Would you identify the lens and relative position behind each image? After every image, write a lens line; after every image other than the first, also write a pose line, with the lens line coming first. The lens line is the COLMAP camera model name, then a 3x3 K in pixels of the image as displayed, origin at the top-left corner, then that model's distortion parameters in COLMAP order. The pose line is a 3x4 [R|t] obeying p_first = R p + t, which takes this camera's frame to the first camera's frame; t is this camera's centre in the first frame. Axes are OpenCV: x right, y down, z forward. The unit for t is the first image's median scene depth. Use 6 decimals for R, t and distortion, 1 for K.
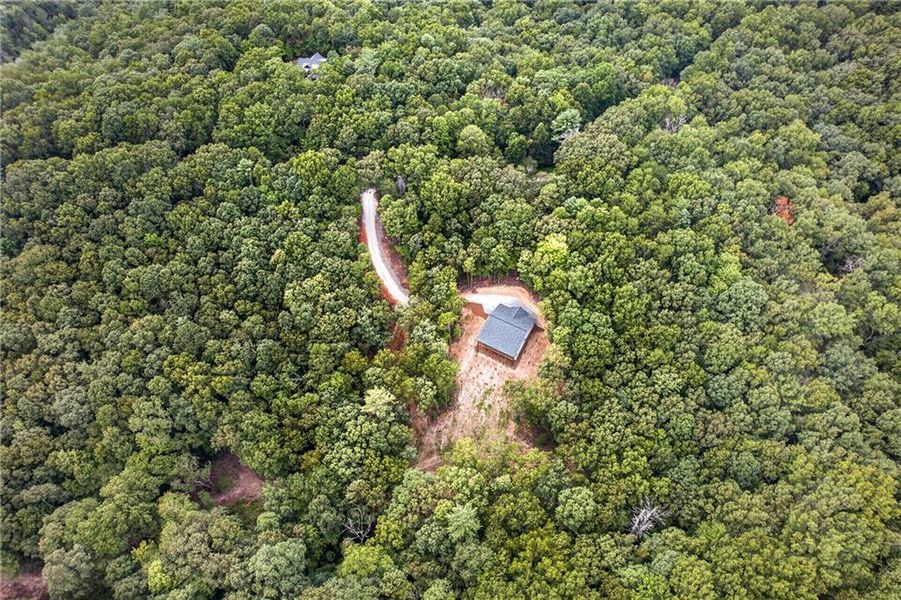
lens RADIAL K [[576.5, 0, 457.4], [0, 576.5, 301.8], [0, 0, 1]] dist [-0.078758, 0.068028]
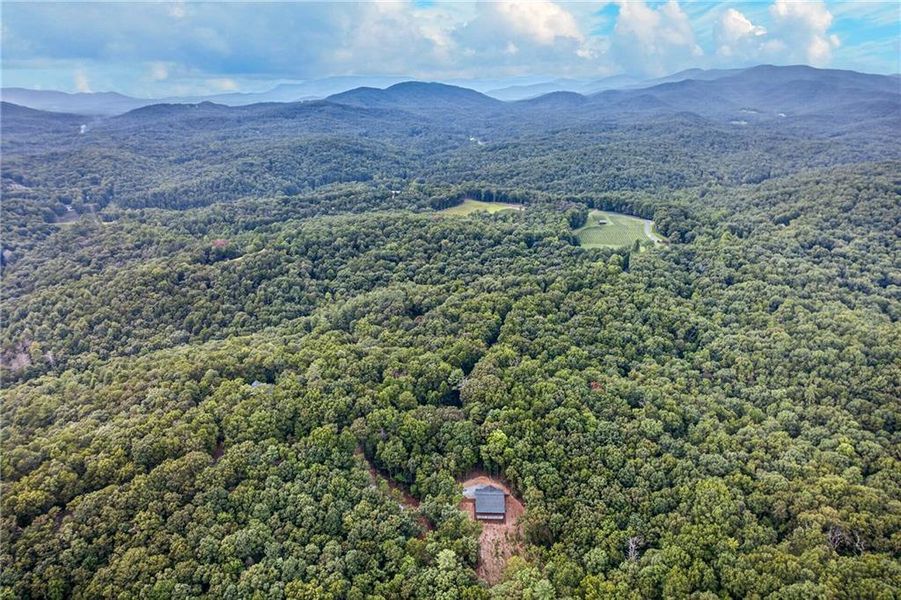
lens RADIAL K [[576.5, 0, 457.4], [0, 576.5, 301.8], [0, 0, 1]] dist [-0.078758, 0.068028]
pose [[0.881482, -0.163656, 0.442952, -0.551637], [0.371051, 0.820241, -0.435345, 0.237152], [-0.292080, 0.548107, 0.783753, -0.408733]]
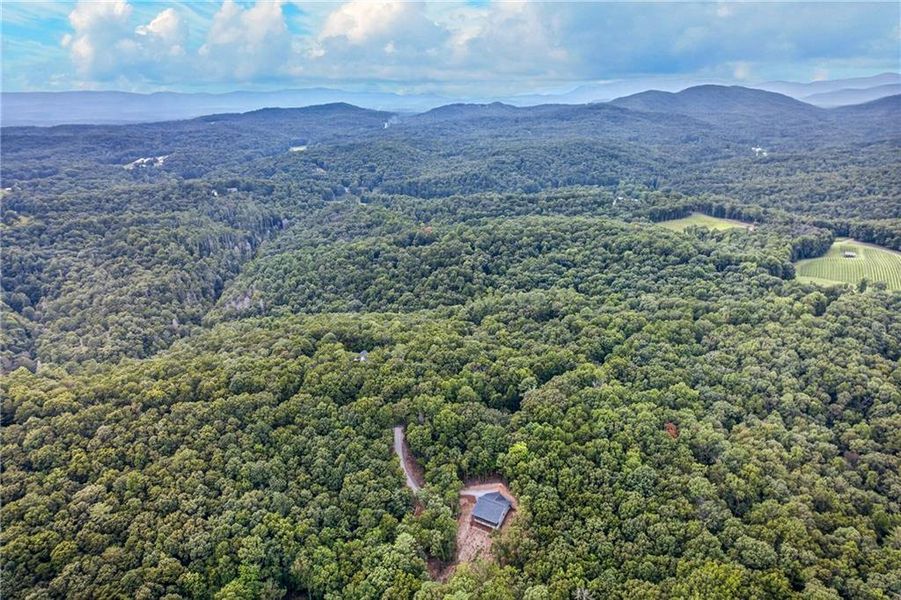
lens RADIAL K [[574.1, 0, 458.6], [0, 574.1, 312.5], [0, 0, 1]] dist [-0.075429, 0.058477]
pose [[0.999974, -0.007239, -0.000445, 0.006998], [0.005990, 0.858909, -0.512094, 0.361324], [0.004090, 0.512078, 0.858929, -0.503983]]
